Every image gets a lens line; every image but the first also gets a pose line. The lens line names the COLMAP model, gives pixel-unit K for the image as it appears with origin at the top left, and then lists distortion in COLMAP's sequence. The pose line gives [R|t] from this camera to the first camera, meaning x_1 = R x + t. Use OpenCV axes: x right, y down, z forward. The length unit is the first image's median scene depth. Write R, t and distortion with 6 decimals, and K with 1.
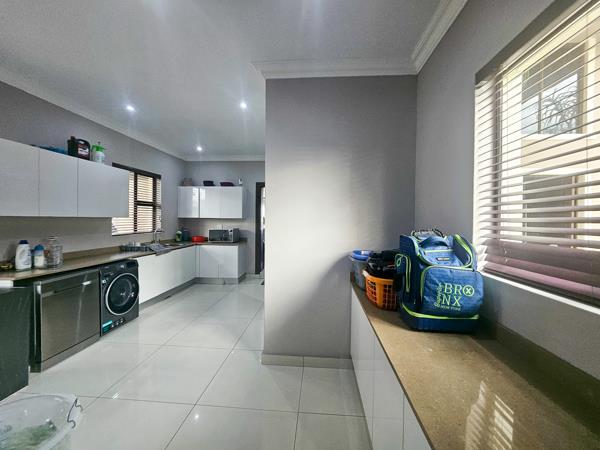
lens RADIAL K [[231.4, 0, 300.0], [0, 231.4, 225.0], [0, 0, 1]] dist [0.000355, 0.000050]
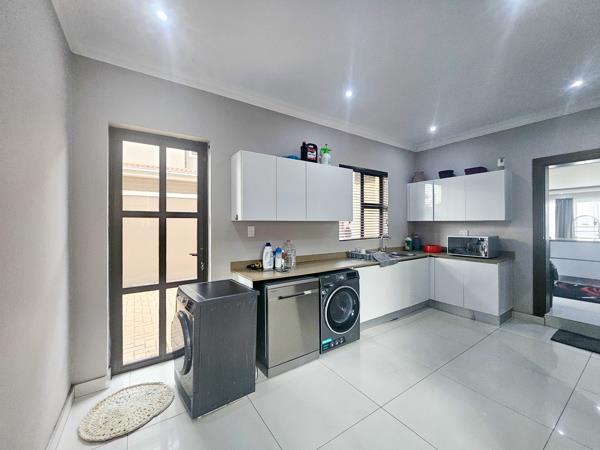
lens RADIAL K [[241.7, 0, 301.8], [0, 241.7, 221.7], [0, 0, 1]] dist [-0.009906, -0.000127]
pose [[0.613783, -0.019027, -0.789245, -0.111255], [-0.008455, 0.999494, -0.030671, -0.000039], [0.789429, 0.025499, 0.613312, 0.248433]]
